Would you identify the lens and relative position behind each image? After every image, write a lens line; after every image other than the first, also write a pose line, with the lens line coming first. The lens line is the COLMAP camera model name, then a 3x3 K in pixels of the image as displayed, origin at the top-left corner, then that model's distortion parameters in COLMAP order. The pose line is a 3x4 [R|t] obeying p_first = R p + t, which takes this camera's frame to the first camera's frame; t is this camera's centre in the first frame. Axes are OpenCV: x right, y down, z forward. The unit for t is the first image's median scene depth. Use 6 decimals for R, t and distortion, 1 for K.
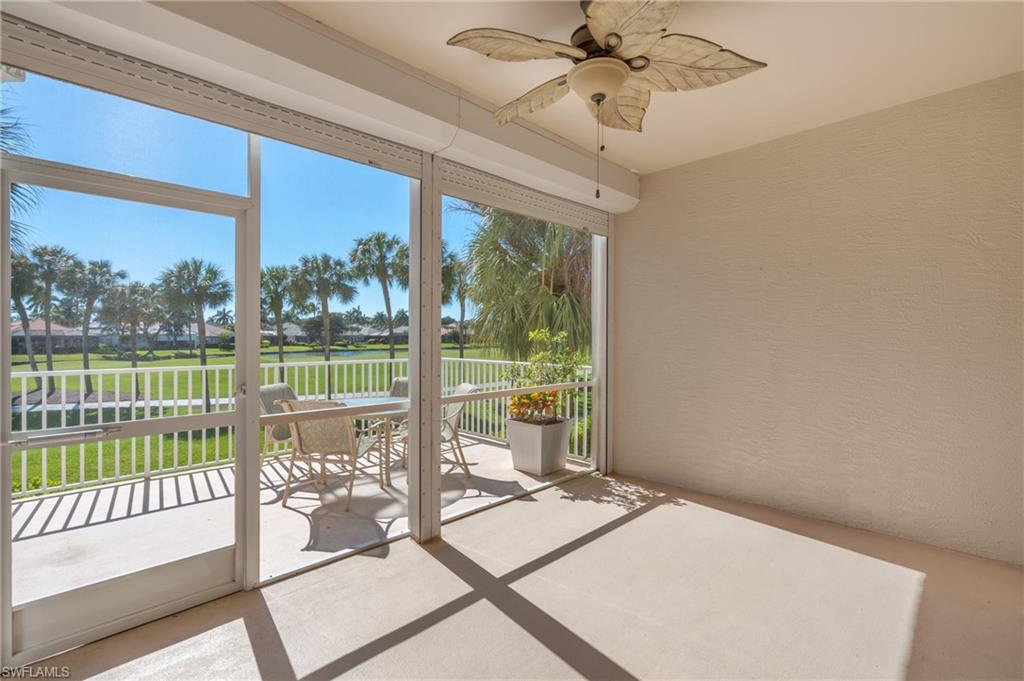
lens RADIAL K [[468.5, 0, 513.9], [0, 468.5, 331.0], [0, 0, 1]] dist [-0.002575, 0.000076]
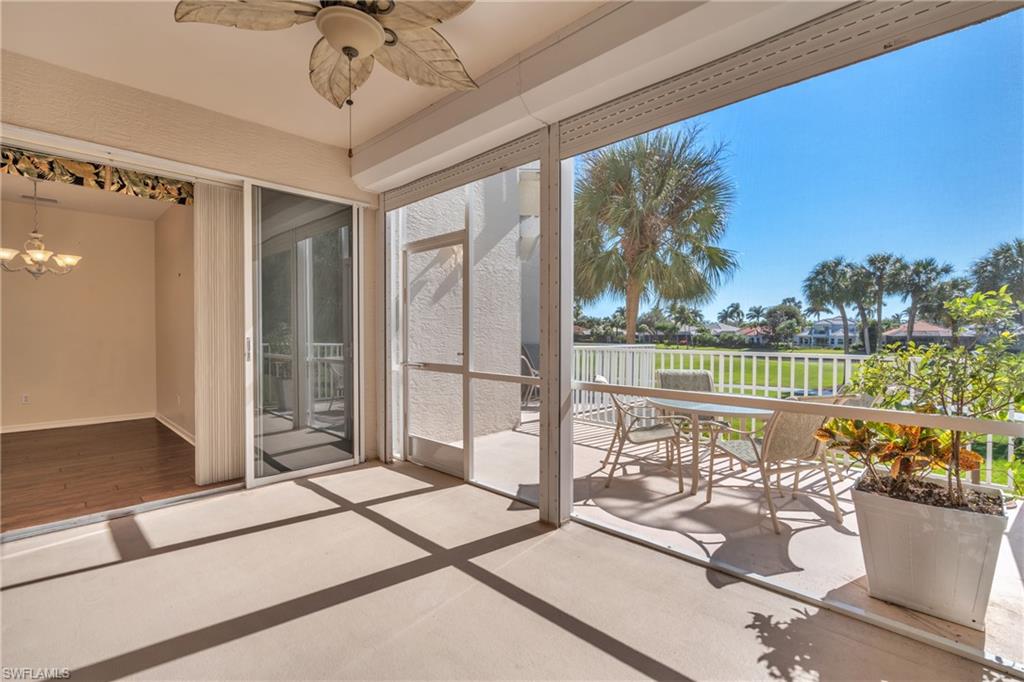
lens RADIAL K [[455.0, 0, 508.6], [0, 455.0, 339.3], [0, 0, 1]] dist [0.000423, -0.000037]
pose [[0.017111, 0.010761, -0.999796, 0.079985], [0.004496, 0.999931, 0.010839, 0.005309], [0.999843, -0.004680, 0.017062, 0.094389]]
